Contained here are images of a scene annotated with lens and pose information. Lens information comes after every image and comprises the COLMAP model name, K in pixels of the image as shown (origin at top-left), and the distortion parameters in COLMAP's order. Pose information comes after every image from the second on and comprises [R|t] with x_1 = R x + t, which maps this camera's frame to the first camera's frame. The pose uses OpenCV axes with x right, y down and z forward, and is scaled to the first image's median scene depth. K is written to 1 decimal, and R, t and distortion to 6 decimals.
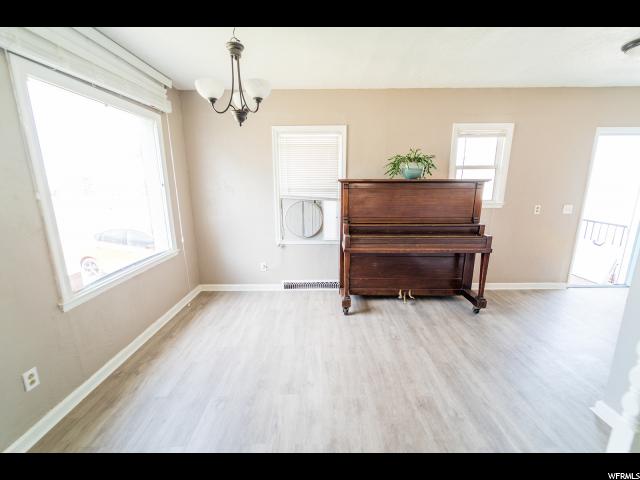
lens RADIAL K [[264.1, 0, 318.7], [0, 264.1, 240.1], [0, 0, 1]] dist [0.001555, 0.000308]
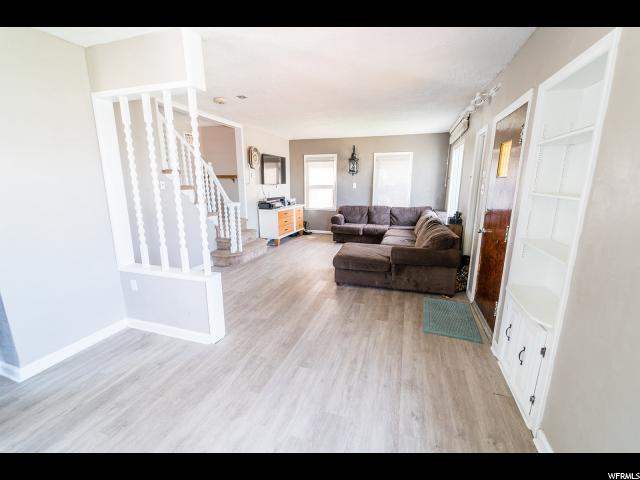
lens RADIAL K [[264.1, 0, 318.7], [0, 264.1, 240.1], [0, 0, 1]] dist [0.001555, 0.000308]
pose [[-0.944975, -0.062781, 0.321061, -0.510977], [0.074635, 0.914158, 0.398428, -0.281806], [-0.318515, 0.400467, -0.859171, 1.302827]]
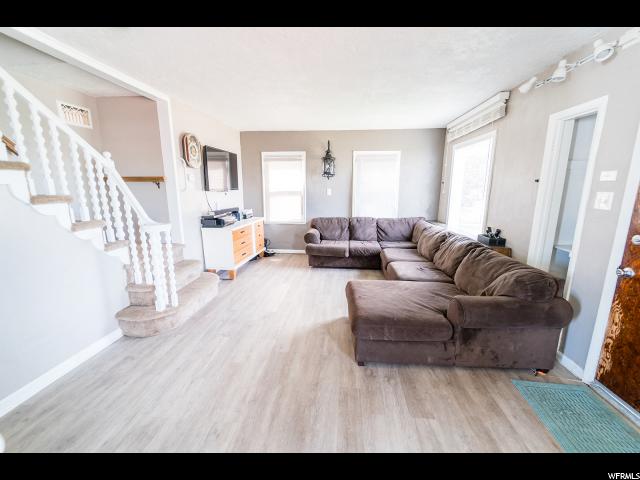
lens RADIAL K [[264.1, 0, 318.7], [0, 264.1, 240.1], [0, 0, 1]] dist [0.001555, 0.000308]
pose [[-0.993485, -0.015253, 0.112940, 0.074565], [0.030632, 0.918797, 0.393539, -0.117887], [-0.109771, 0.394435, -0.912344, 0.476254]]
